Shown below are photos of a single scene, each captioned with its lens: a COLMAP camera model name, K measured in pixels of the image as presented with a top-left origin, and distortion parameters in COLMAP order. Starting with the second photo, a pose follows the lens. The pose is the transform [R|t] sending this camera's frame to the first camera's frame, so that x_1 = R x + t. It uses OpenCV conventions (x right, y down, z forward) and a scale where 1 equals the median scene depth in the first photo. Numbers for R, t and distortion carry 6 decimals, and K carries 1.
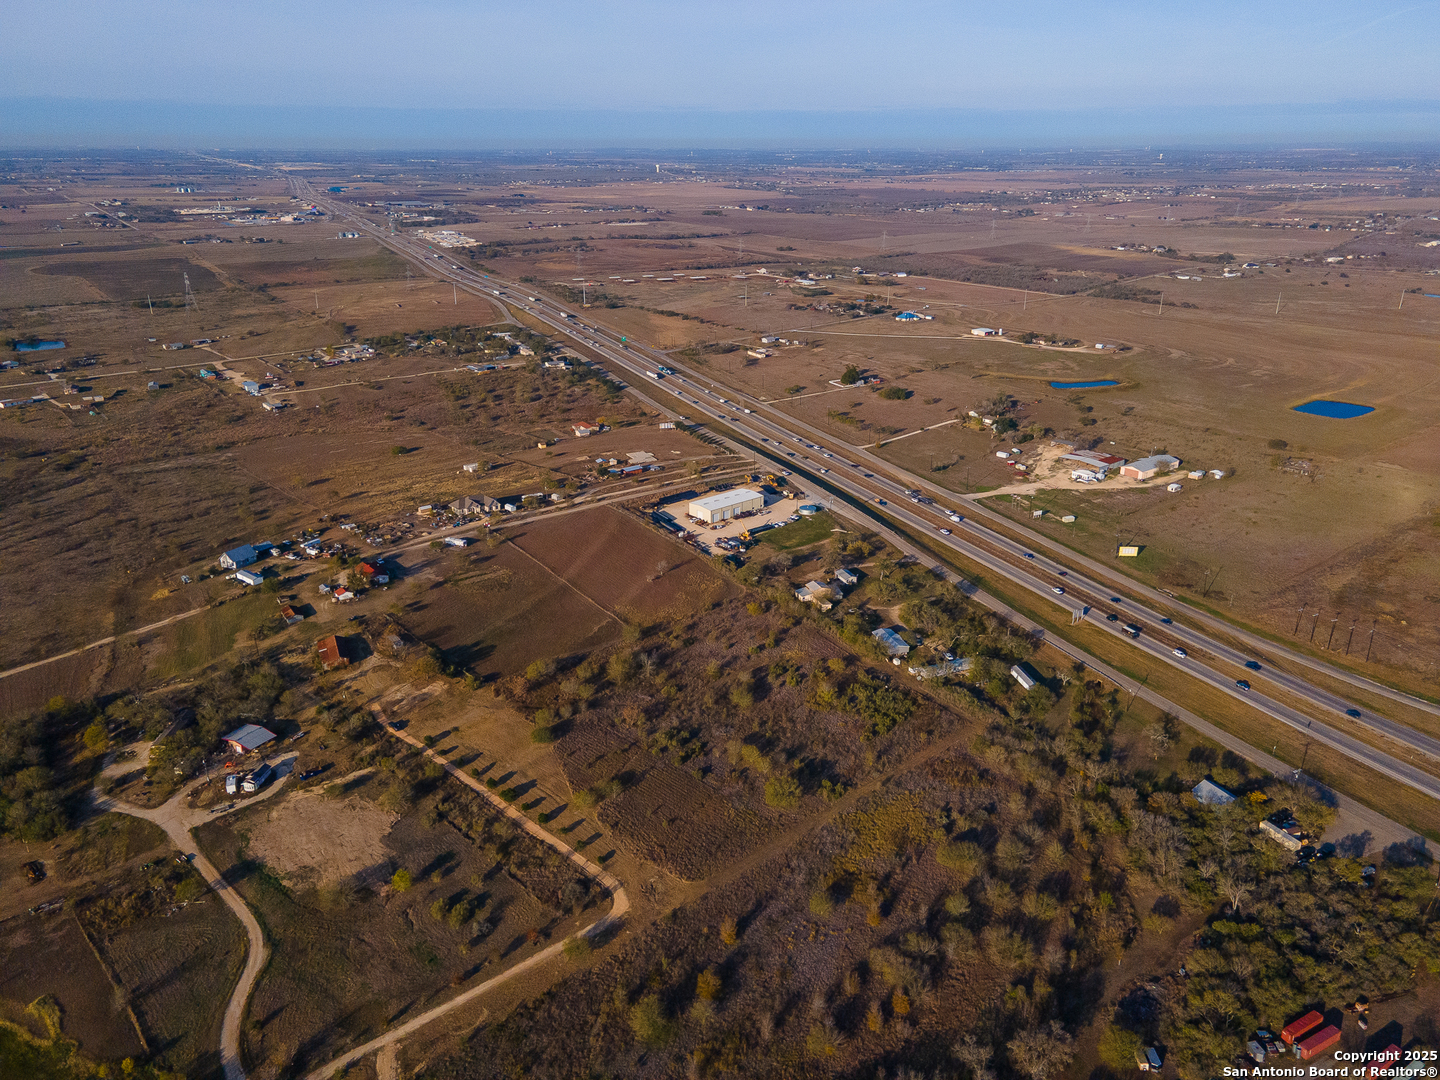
lens RADIAL K [[1057.6, 0, 720.0], [0, 1057.6, 540.0], [0, 0, 1]] dist [0.009621, 0.057722]
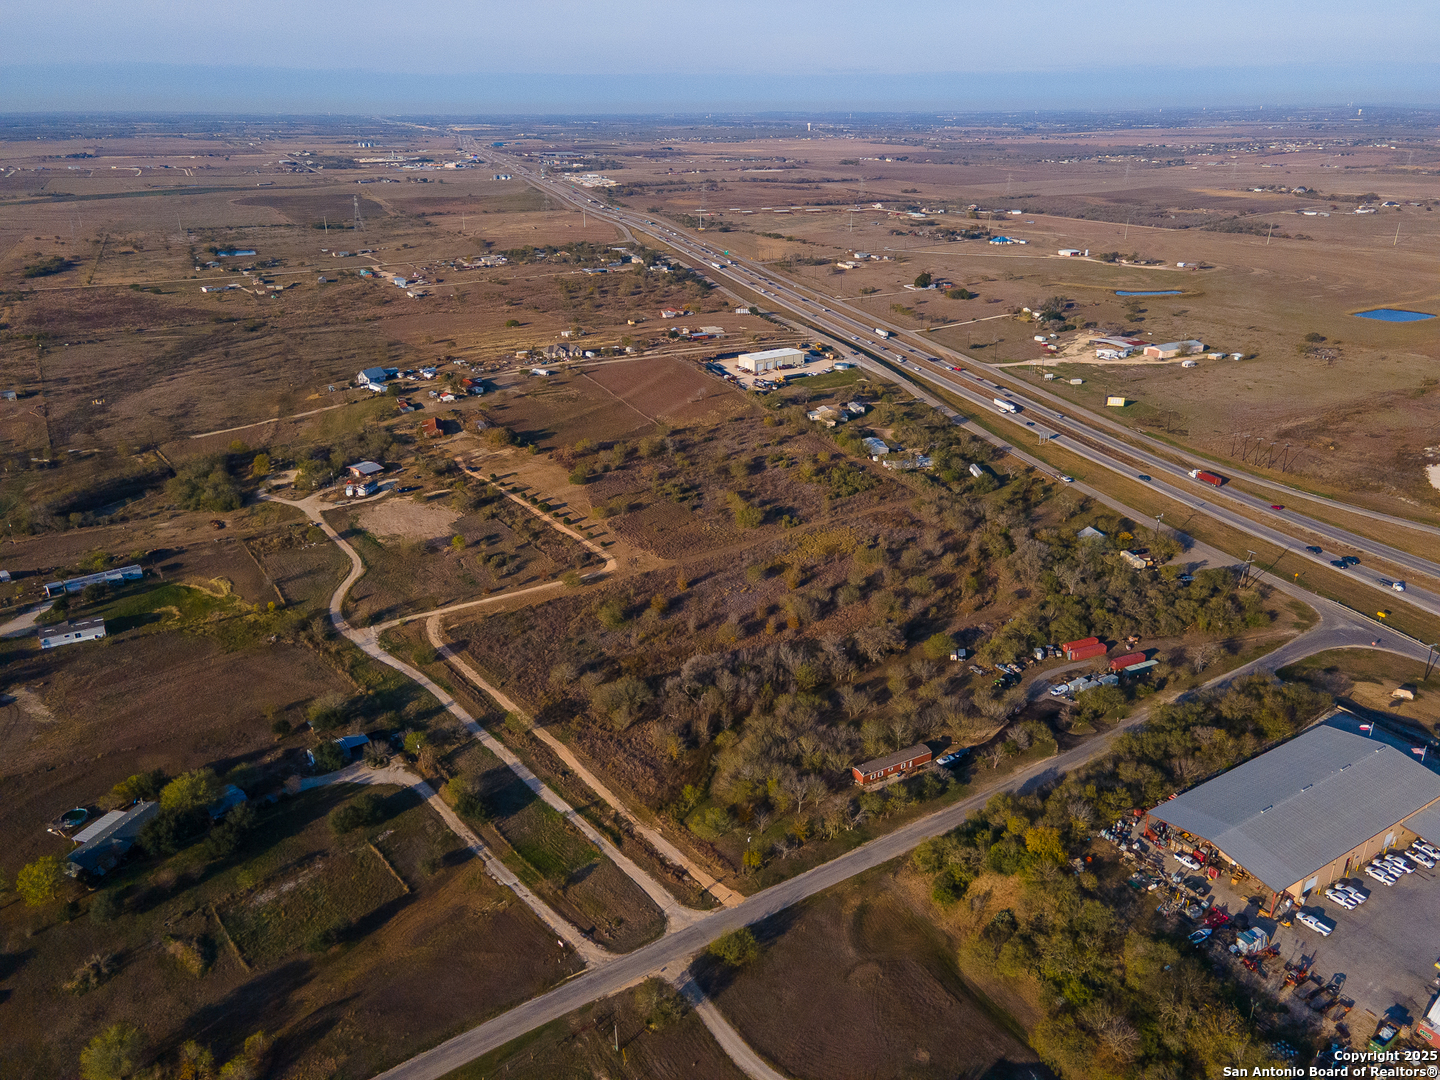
lens RADIAL K [[1057.6, 0, 720.0], [0, 1057.6, 540.0], [0, 0, 1]] dist [0.009621, 0.057722]
pose [[0.989745, 0.050592, -0.133583, 0.114668], [-0.046821, 0.998415, 0.031224, 0.130750], [0.134951, -0.024649, 0.990546, -0.168137]]
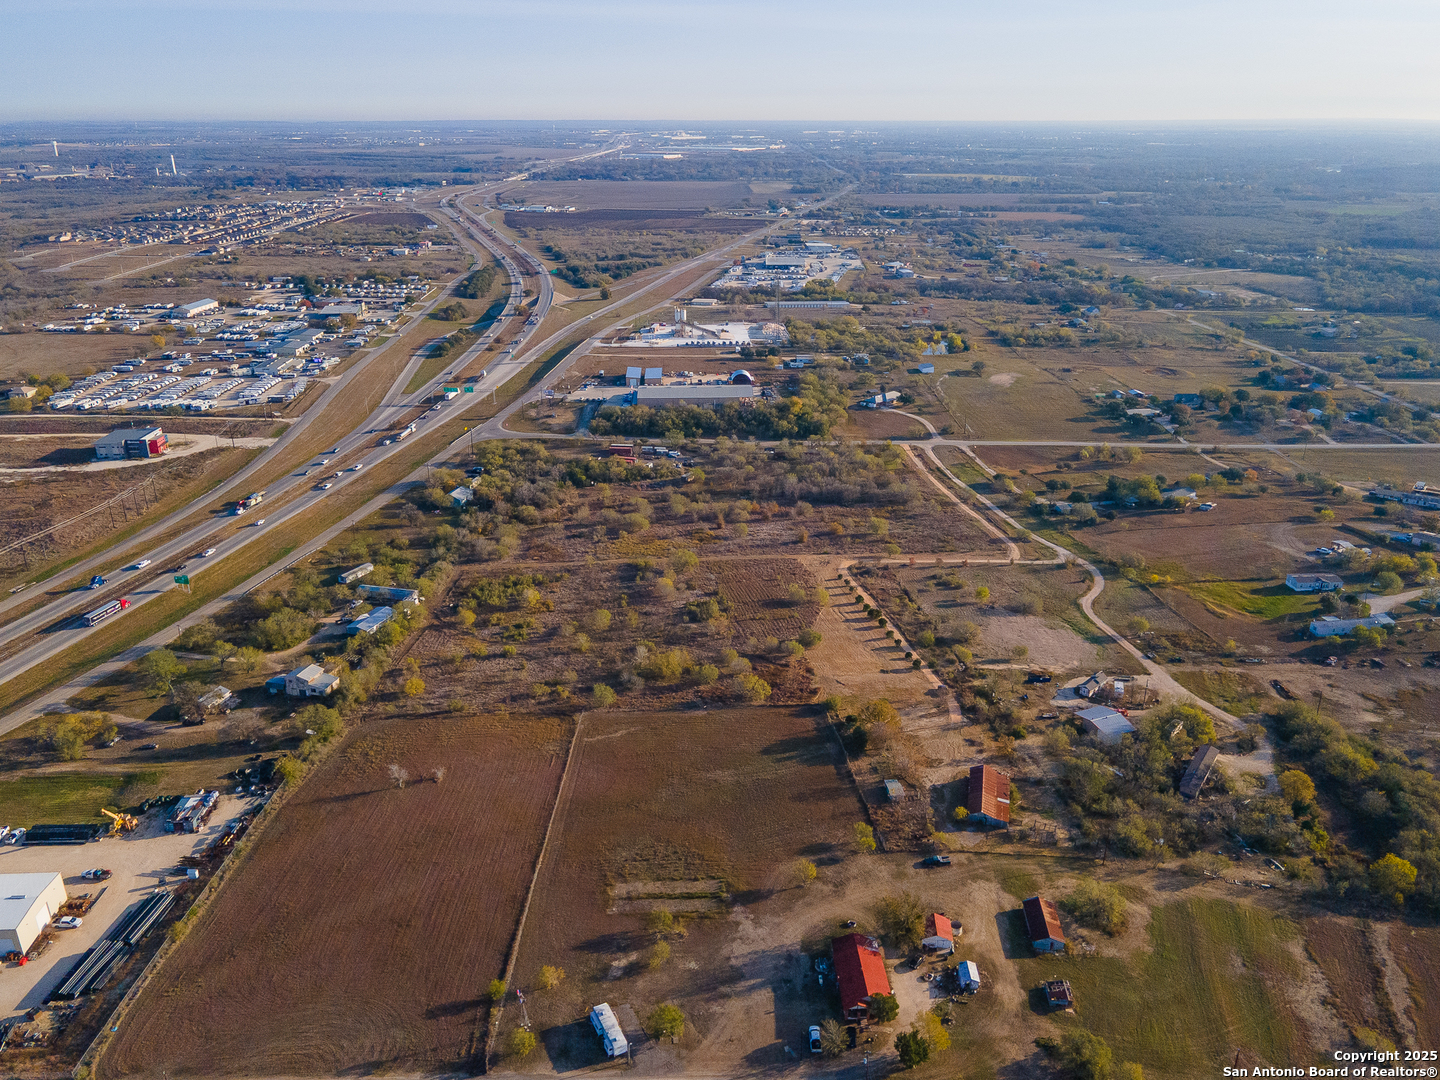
lens RADIAL K [[1057.6, 0, 720.0], [0, 1057.6, 540.0], [0, 0, 1]] dist [0.009621, 0.057722]
pose [[-0.780677, -0.237184, 0.578176, -0.402901], [0.219051, 0.762624, 0.608622, -0.311502], [-0.585286, 0.601787, -0.543408, 0.950095]]
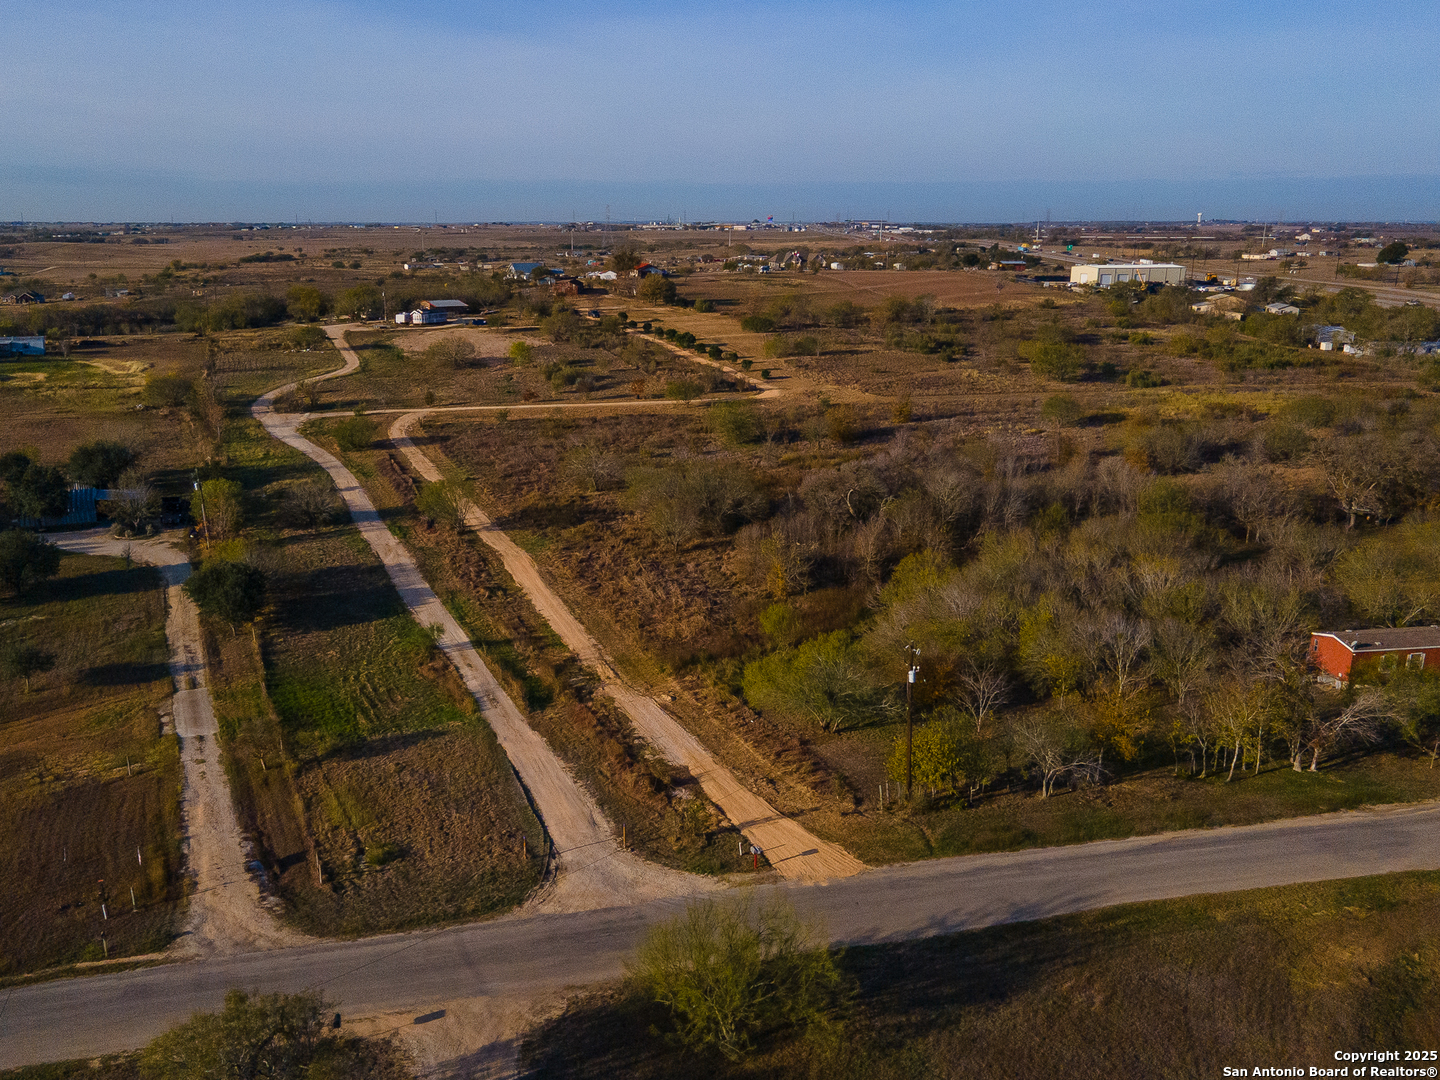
lens RADIAL K [[1057.6, 0, 720.0], [0, 1057.6, 540.0], [0, 0, 1]] dist [0.009621, 0.057722]
pose [[0.876836, 0.014942, -0.480558, 0.115102], [-0.158498, 0.952626, -0.259579, 0.333018], [0.453913, 0.303776, 0.837665, 0.234346]]
